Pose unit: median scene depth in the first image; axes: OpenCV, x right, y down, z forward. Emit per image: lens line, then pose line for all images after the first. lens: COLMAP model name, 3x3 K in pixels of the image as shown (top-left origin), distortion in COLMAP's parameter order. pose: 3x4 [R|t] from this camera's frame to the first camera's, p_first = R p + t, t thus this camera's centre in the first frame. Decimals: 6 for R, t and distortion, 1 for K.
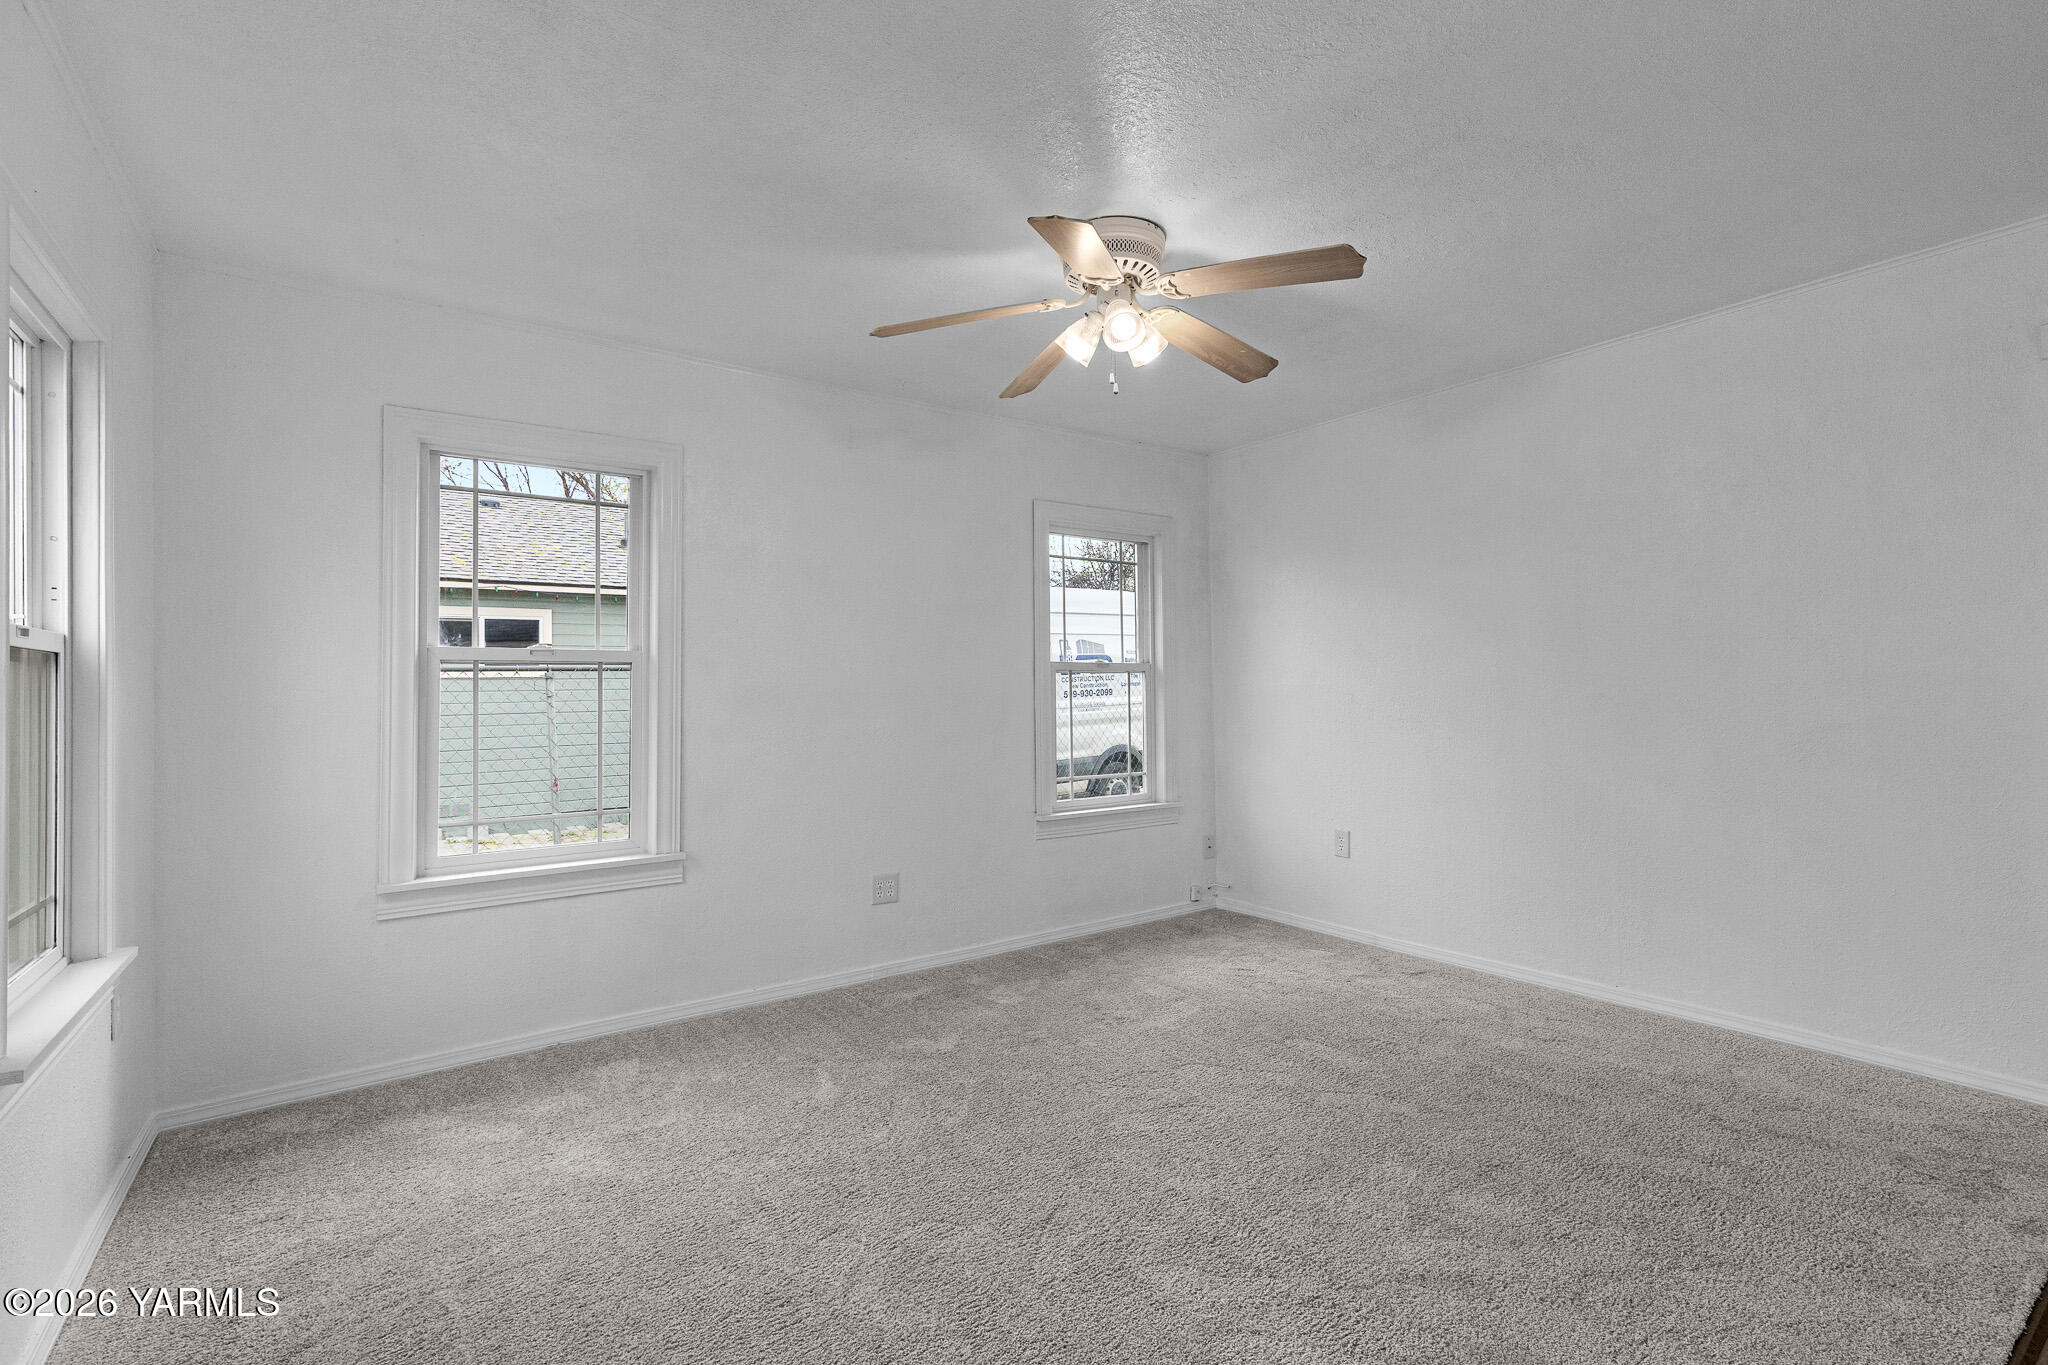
lens RADIAL K [[928.6, 0, 1033.6], [0, 928.6, 672.8], [0, 0, 1]] dist [0.002975, -0.001597]
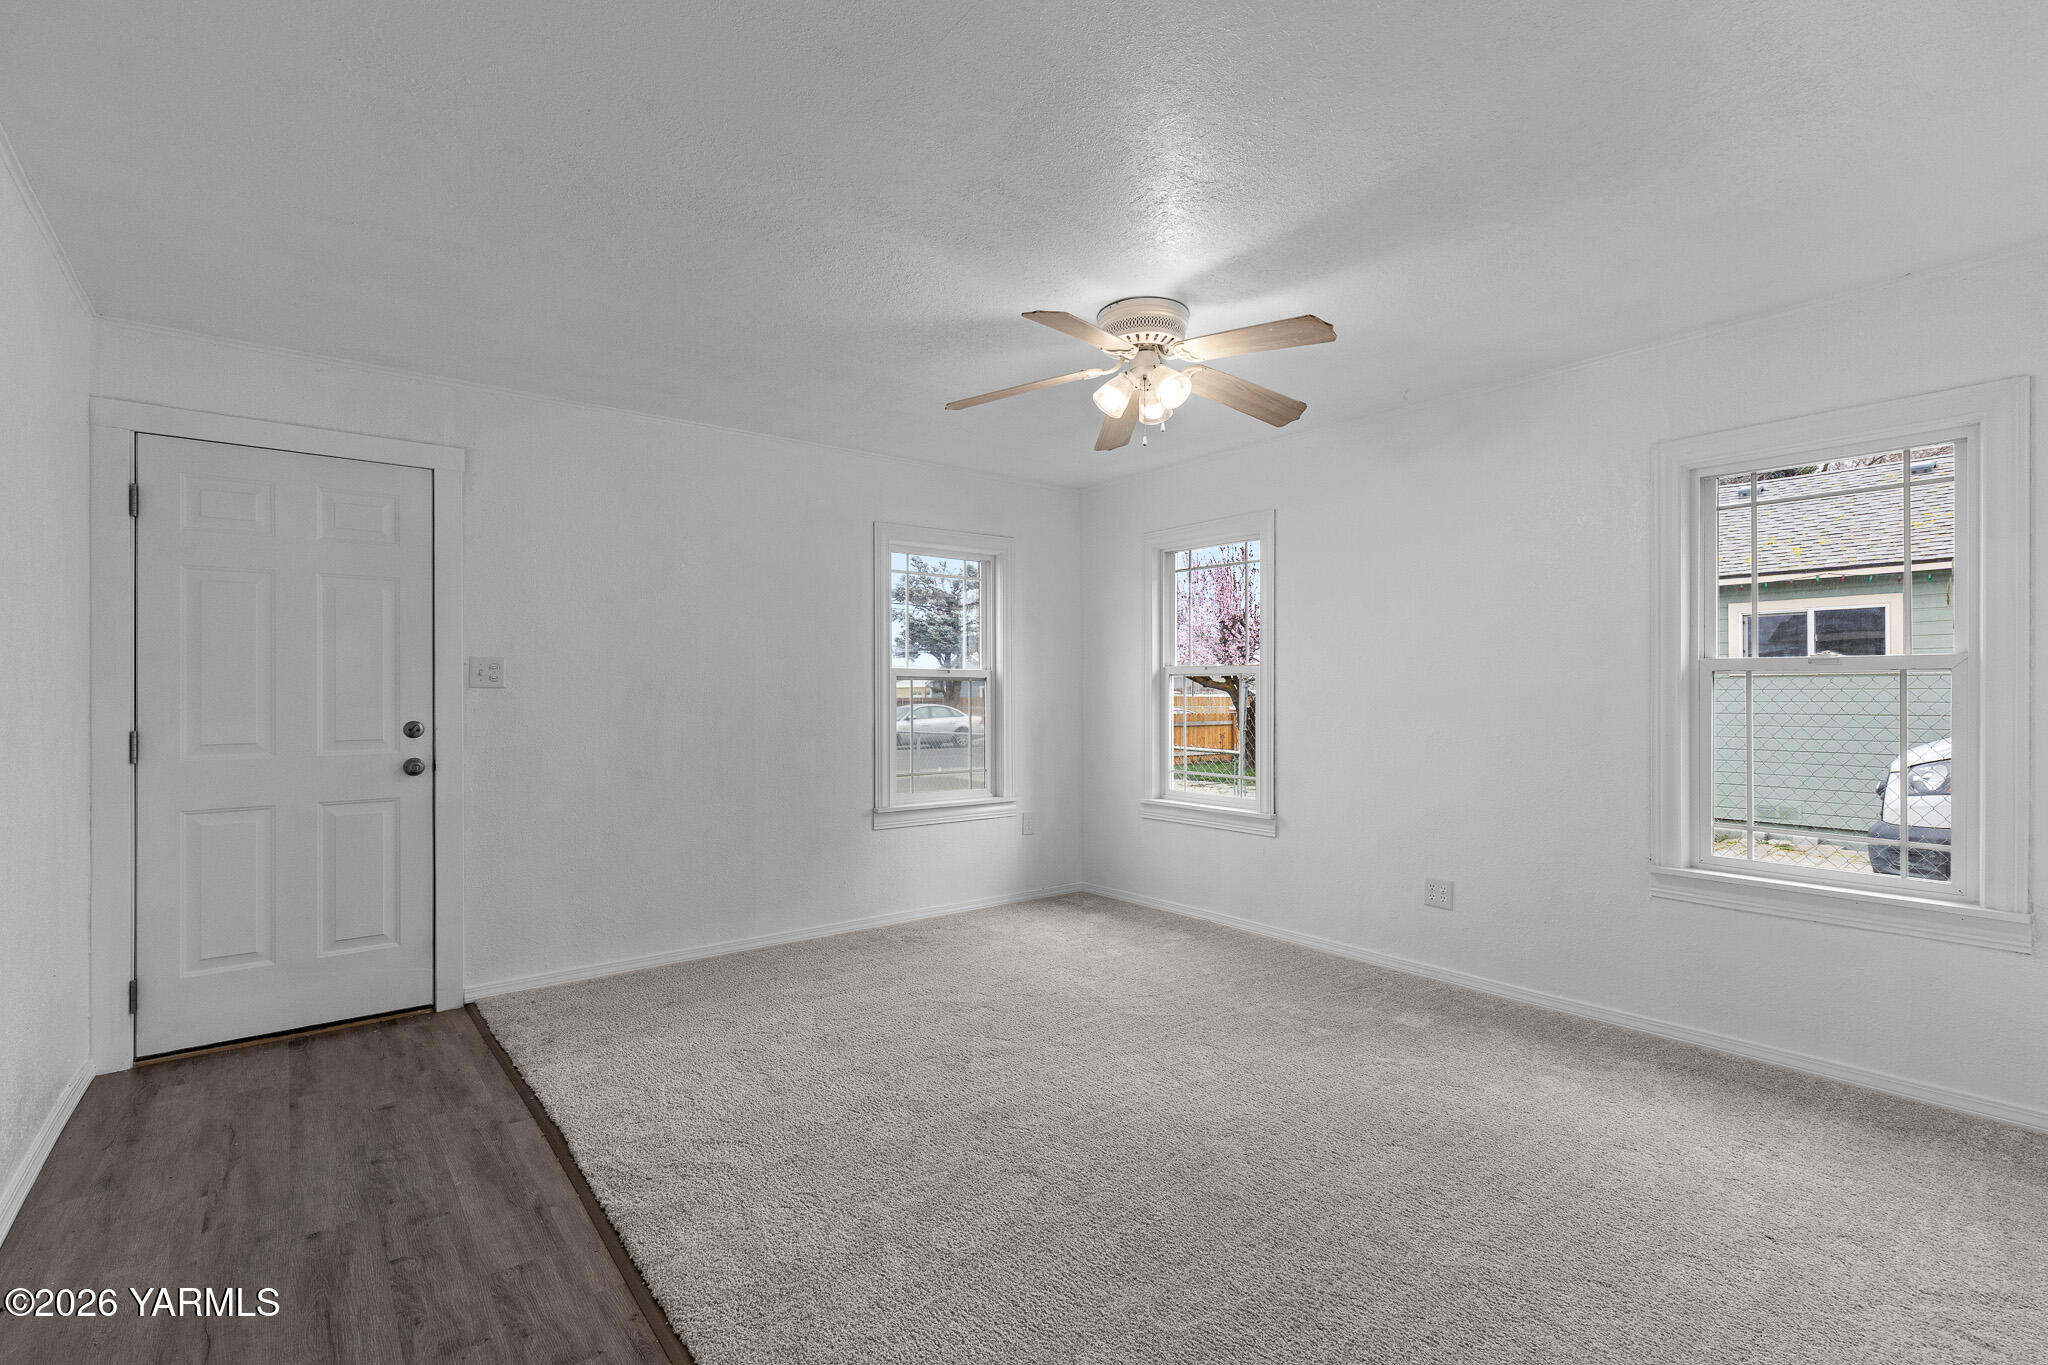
lens RADIAL K [[928.6, 0, 1042.2], [0, 928.6, 680.5], [0, 0, 1]] dist [0.002975, -0.001597]
pose [[0.065083, 0.001844, -0.997878, 0.318639], [0.014349, 0.999893, 0.002783, -0.002914], [0.997777, -0.014499, 0.065050, 0.198252]]
